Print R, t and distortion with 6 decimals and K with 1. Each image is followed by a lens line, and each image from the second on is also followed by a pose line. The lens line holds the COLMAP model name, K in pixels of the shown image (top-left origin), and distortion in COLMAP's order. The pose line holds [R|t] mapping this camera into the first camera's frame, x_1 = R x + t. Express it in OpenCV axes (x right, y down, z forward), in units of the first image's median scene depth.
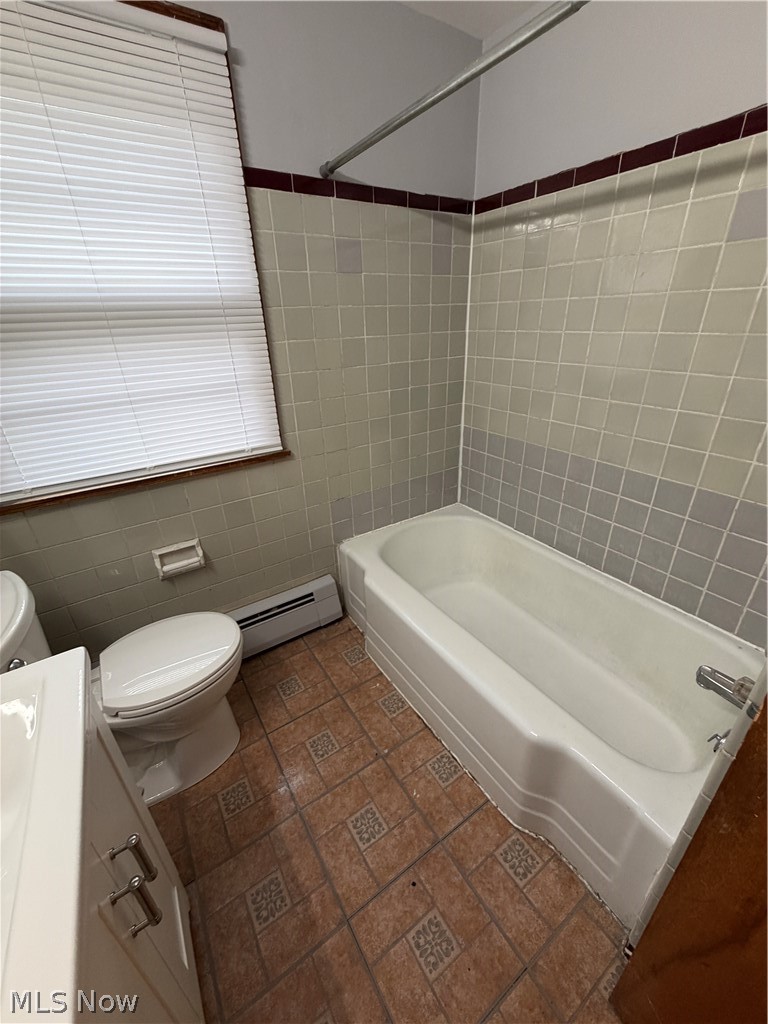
lens RADIAL K [[408.3, 0, 382.5], [0, 408.3, 510.6], [0, 0, 1]] dist [0.000308, -0.000294]
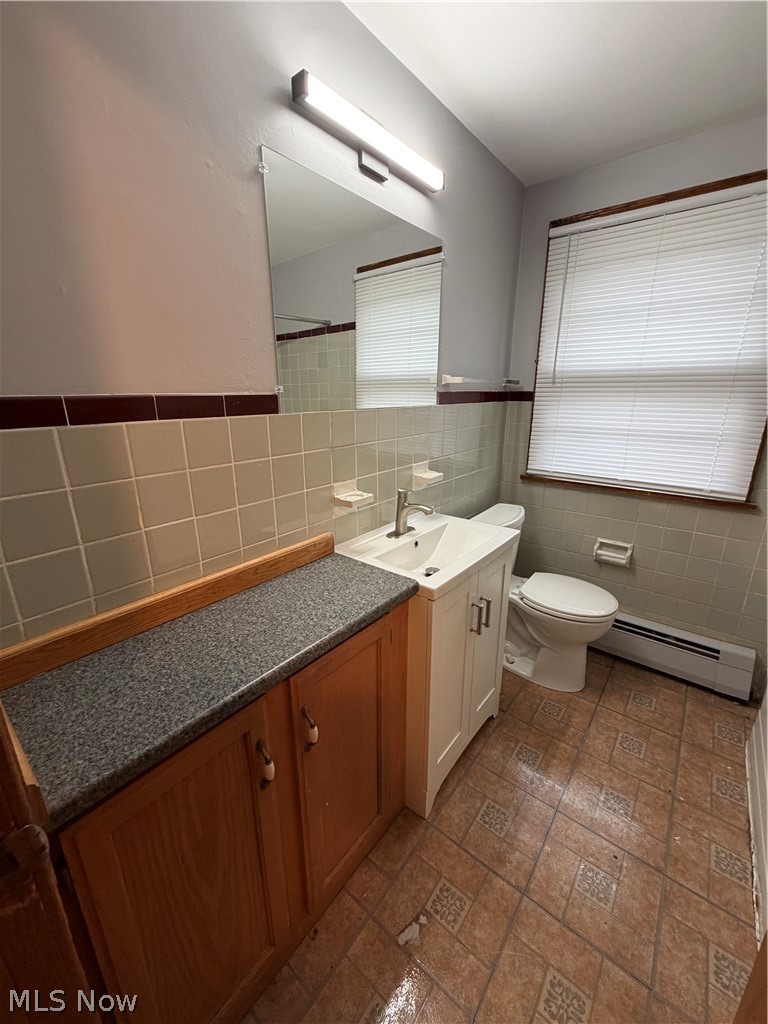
lens RADIAL K [[408.3, 0, 383.2], [0, 408.3, 509.5], [0, 0, 1]] dist [0.000308, -0.000294]
pose [[0.314948, 0.299556, -0.900596, 0.428269], [-0.411877, 0.898019, 0.154661, 0.096126], [0.855082, 0.322225, 0.406210, -0.230207]]
